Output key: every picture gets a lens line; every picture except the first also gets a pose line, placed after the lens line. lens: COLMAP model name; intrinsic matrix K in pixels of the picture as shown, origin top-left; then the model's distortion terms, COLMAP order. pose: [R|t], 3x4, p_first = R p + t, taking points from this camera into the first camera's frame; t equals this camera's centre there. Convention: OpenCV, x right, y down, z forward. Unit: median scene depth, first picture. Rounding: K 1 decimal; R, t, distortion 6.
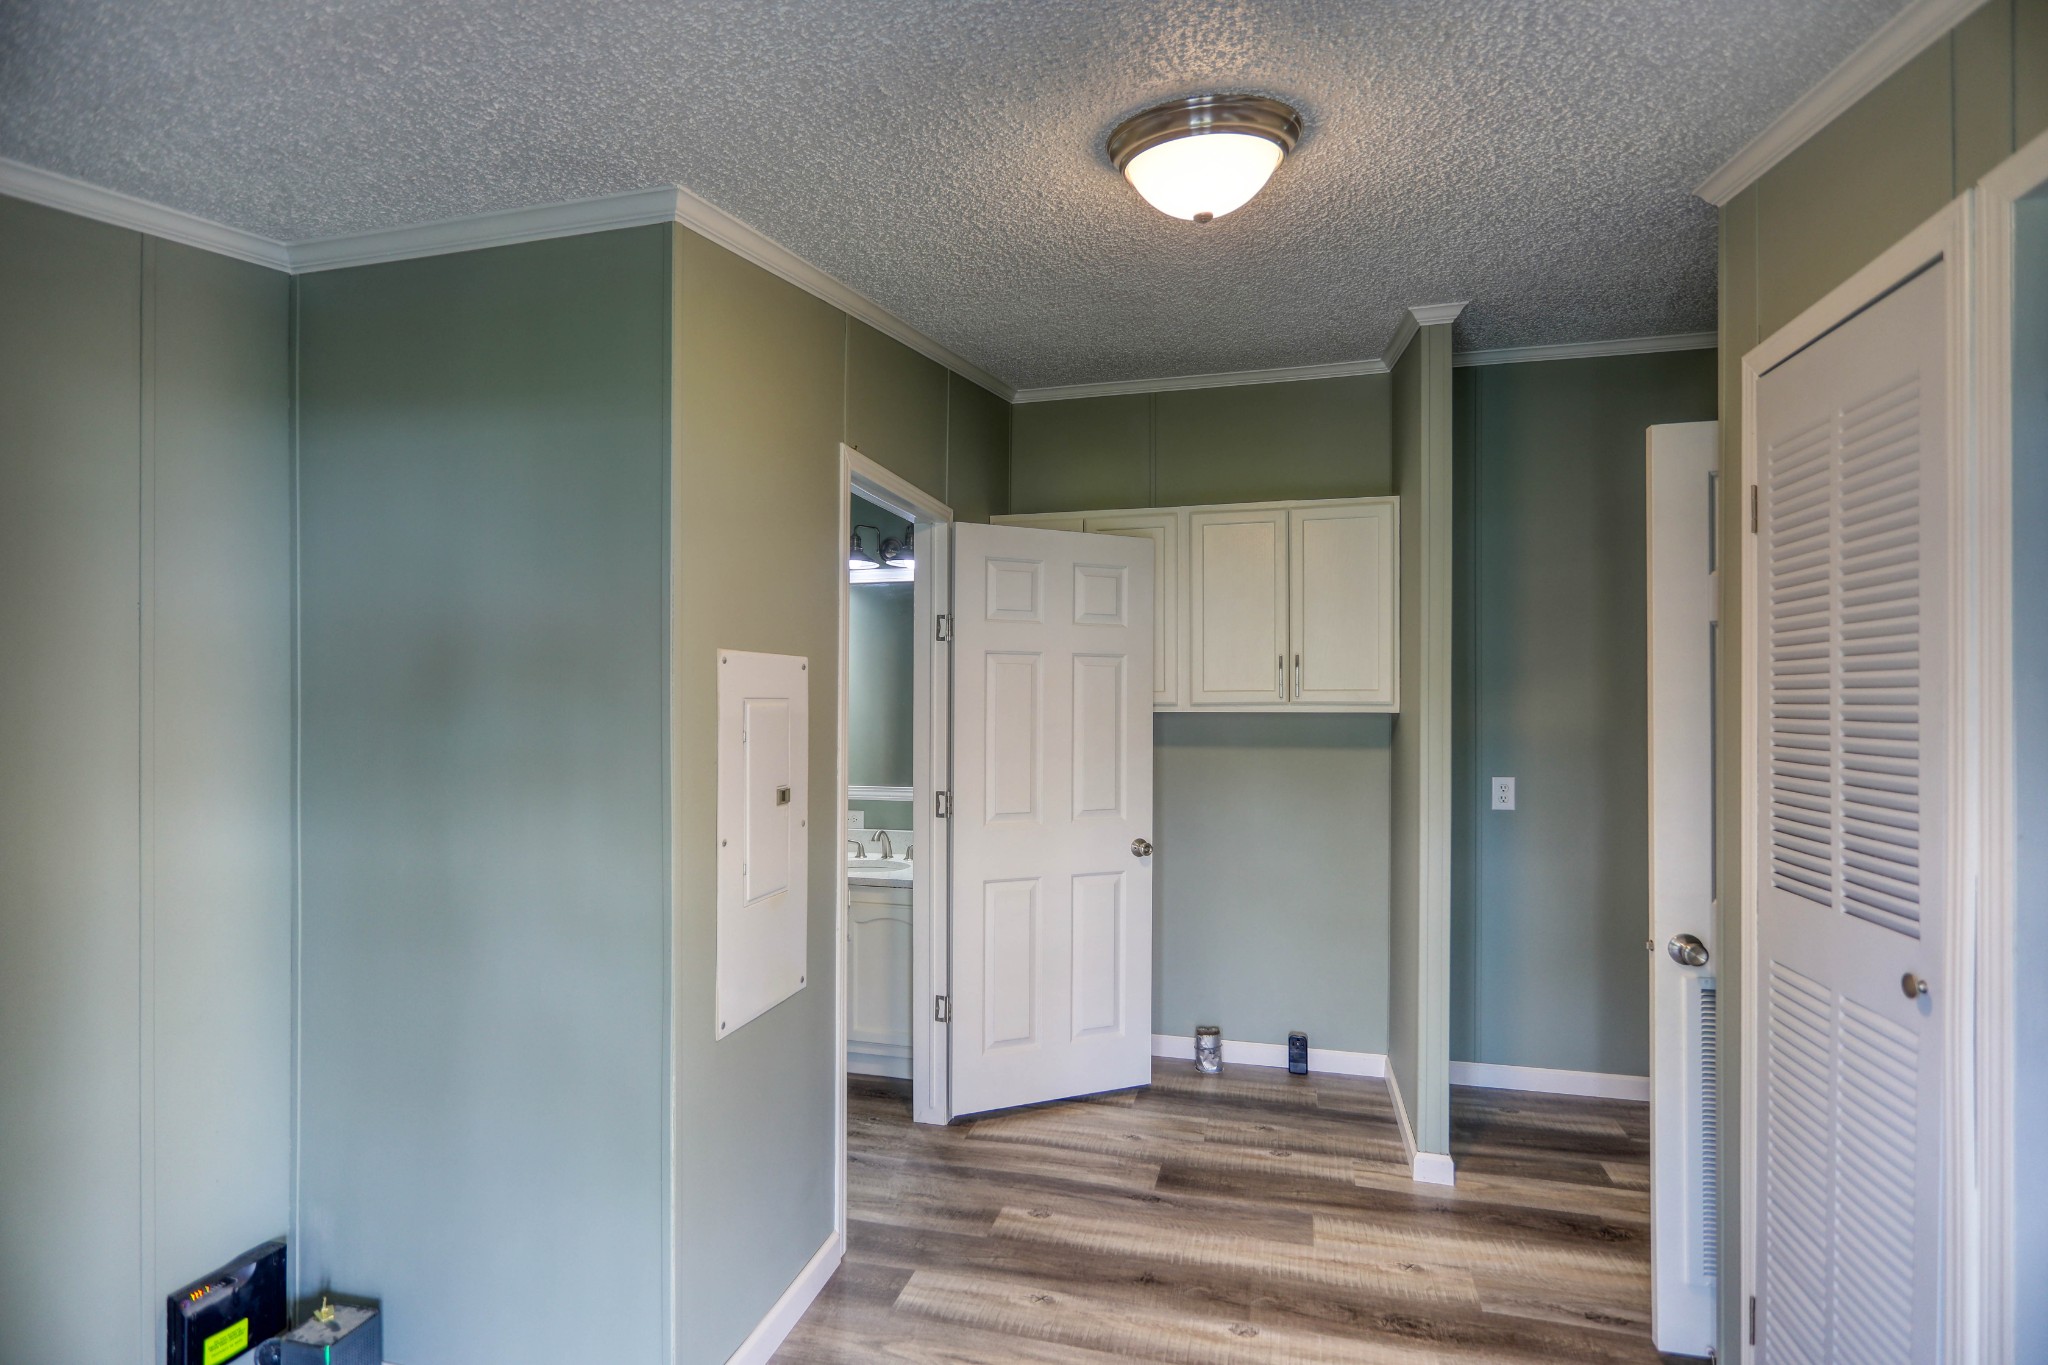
lens RADIAL K [[955.6, 0, 1011.2], [0, 955.6, 702.3], [0, 0, 1]] dist [-0.006820, -0.000139]
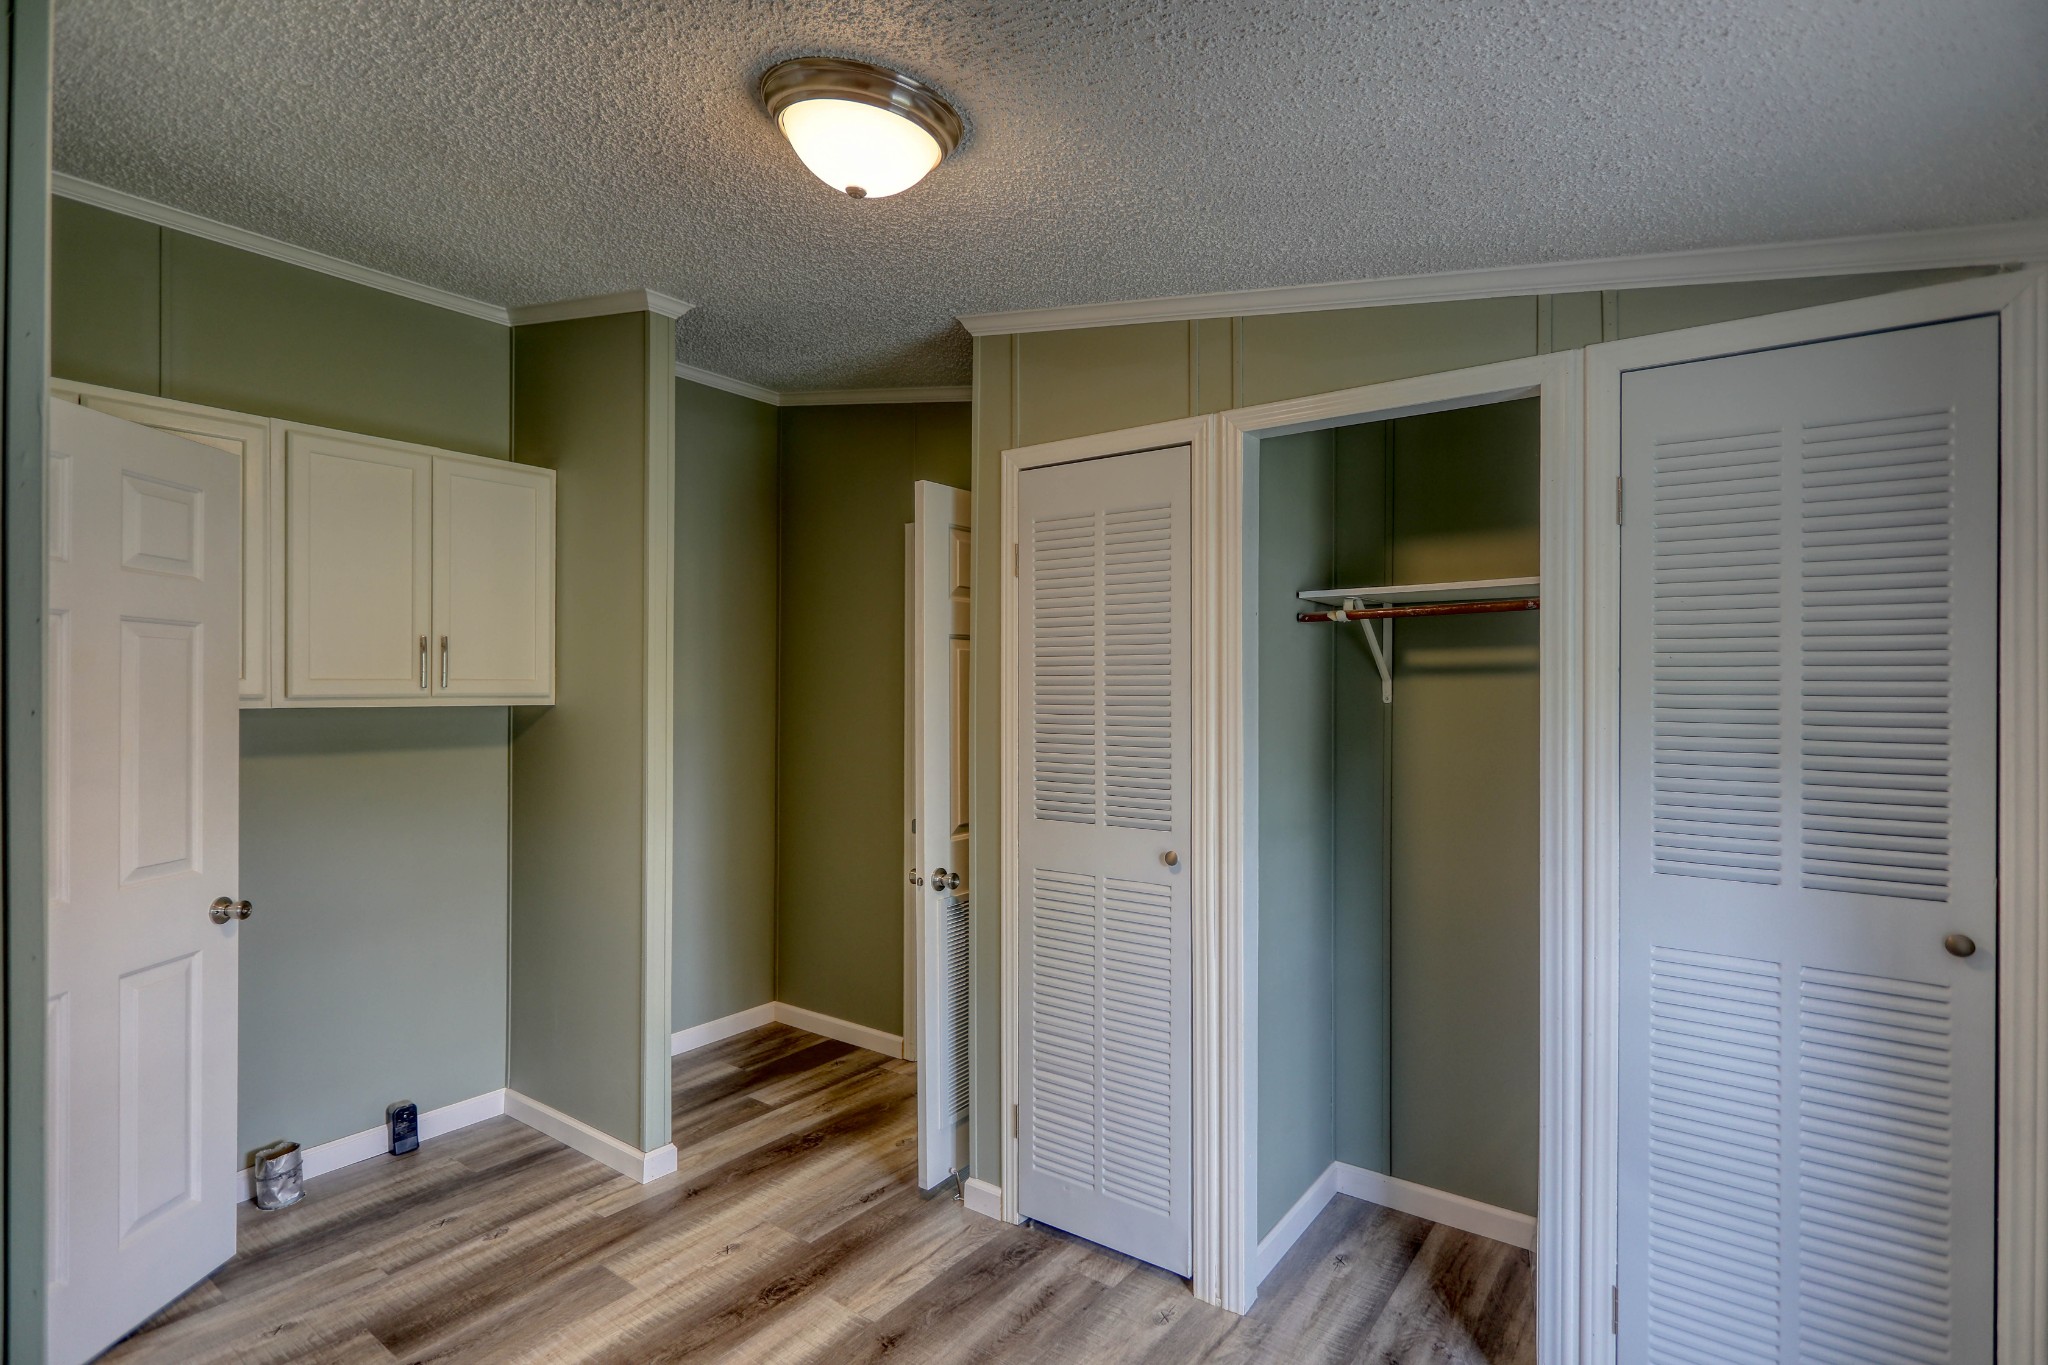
lens RADIAL K [[982.1, 0, 1023.0], [0, 982.1, 694.2], [0, 0, 1]] dist [0.002049, 0.001377]
pose [[0.366657, -0.001256, 0.930355, -0.362859], [0.000072, 0.999999, 0.001322, -0.000918], [-0.930356, -0.000417, 0.366656, 0.264672]]
